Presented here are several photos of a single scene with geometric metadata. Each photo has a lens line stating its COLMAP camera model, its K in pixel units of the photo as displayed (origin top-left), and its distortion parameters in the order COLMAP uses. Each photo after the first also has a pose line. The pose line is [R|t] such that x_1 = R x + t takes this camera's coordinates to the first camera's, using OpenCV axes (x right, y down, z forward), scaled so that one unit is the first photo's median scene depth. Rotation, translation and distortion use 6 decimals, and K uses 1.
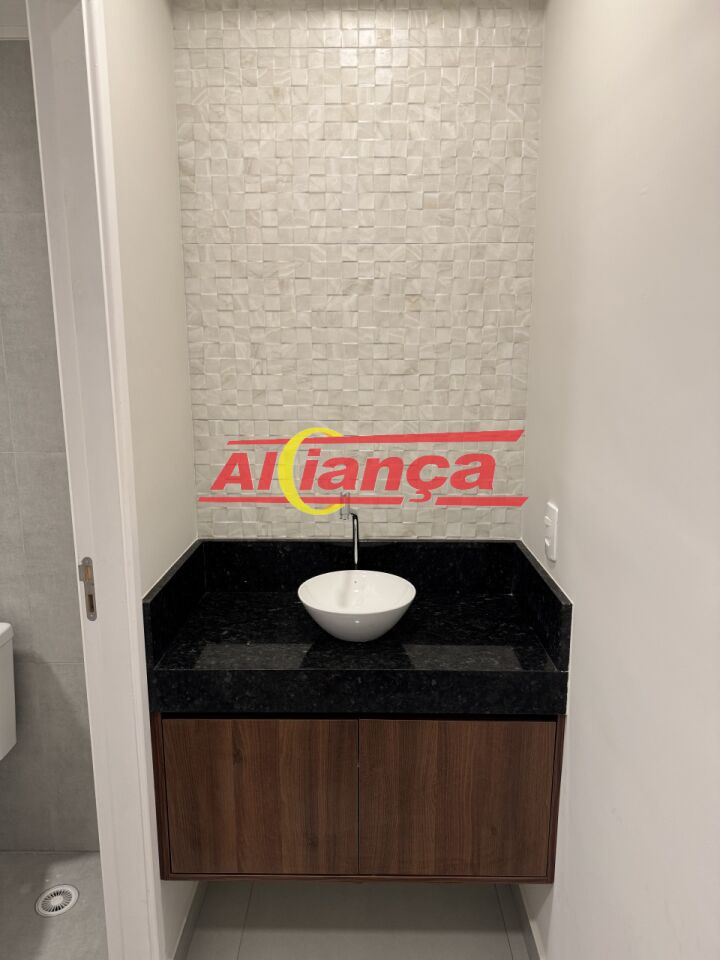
lens RADIAL K [[671.7, 0, 357.8], [0, 671.7, 475.8], [0, 0, 1]] dist [0.053307, -0.064346]
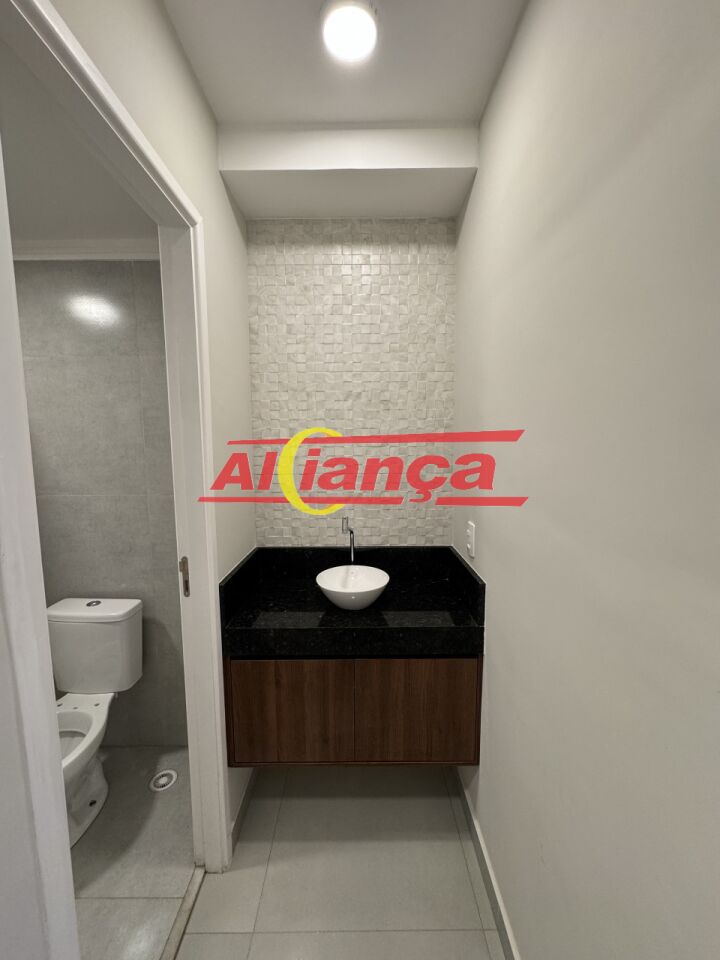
lens RADIAL K [[381.8, 0, 359.9], [0, 381.8, 479.4], [0, 0, 1]] dist [-0.003233, 0.000363]
pose [[0.999892, -0.006732, 0.013073, 0.004894], [0.007896, 0.995808, -0.091124, 0.018555], [-0.012404, 0.091218, 0.995754, 0.059453]]
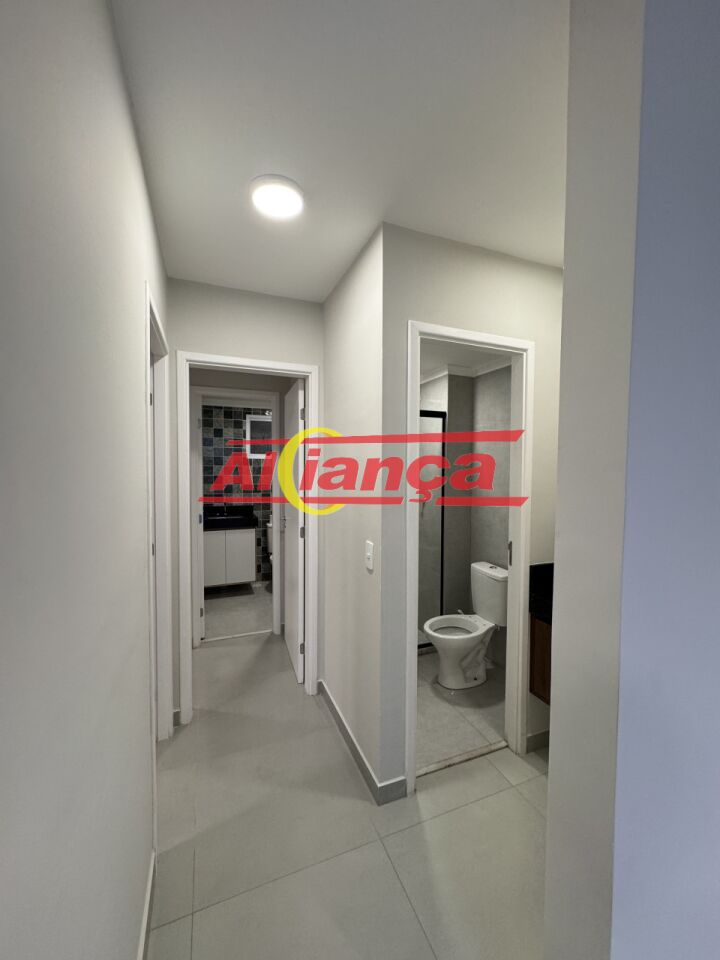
lens RADIAL K [[381.8, 0, 360.4], [0, 381.8, 477.0], [0, 0, 1]] dist [-0.003233, 0.000363]
pose [[0.389838, 0.031839, -0.920333, 0.616675], [-0.181992, 0.982355, -0.043104, 0.034619], [0.902721, 0.184297, 0.388754, -0.155269]]
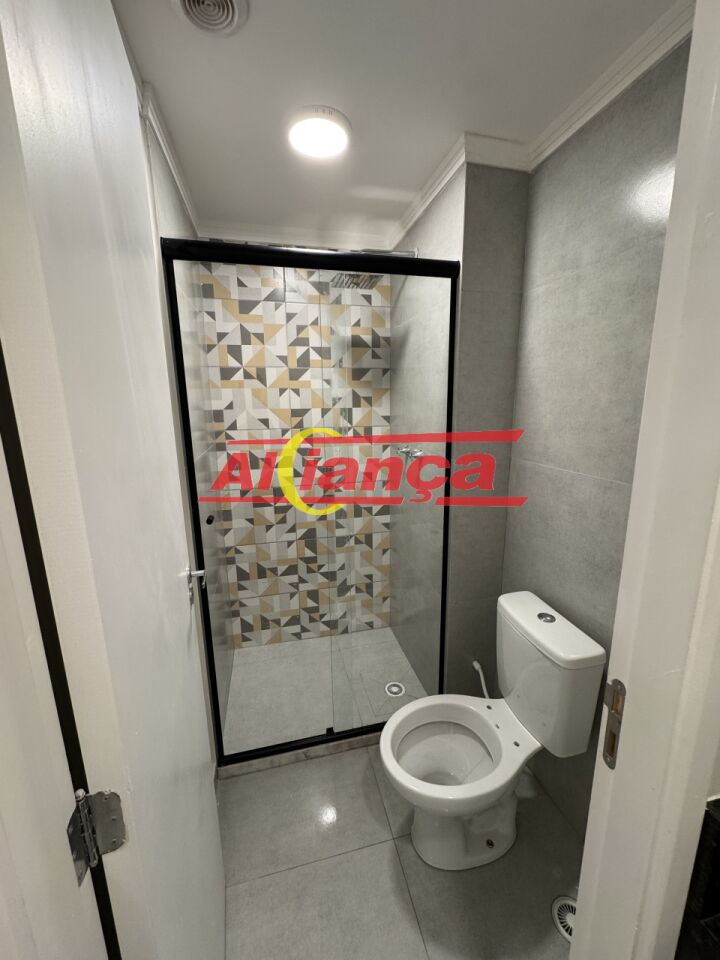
lens RADIAL K [[381.8, 0, 360.4], [0, 381.8, 481.6], [0, 0, 1]] dist [-0.003233, 0.000363]
pose [[0.252296, 0.196341, -0.947522, -0.122231], [-0.169916, 0.972973, 0.156371, -0.065564], [0.952615, 0.121547, 0.278838, 0.507740]]
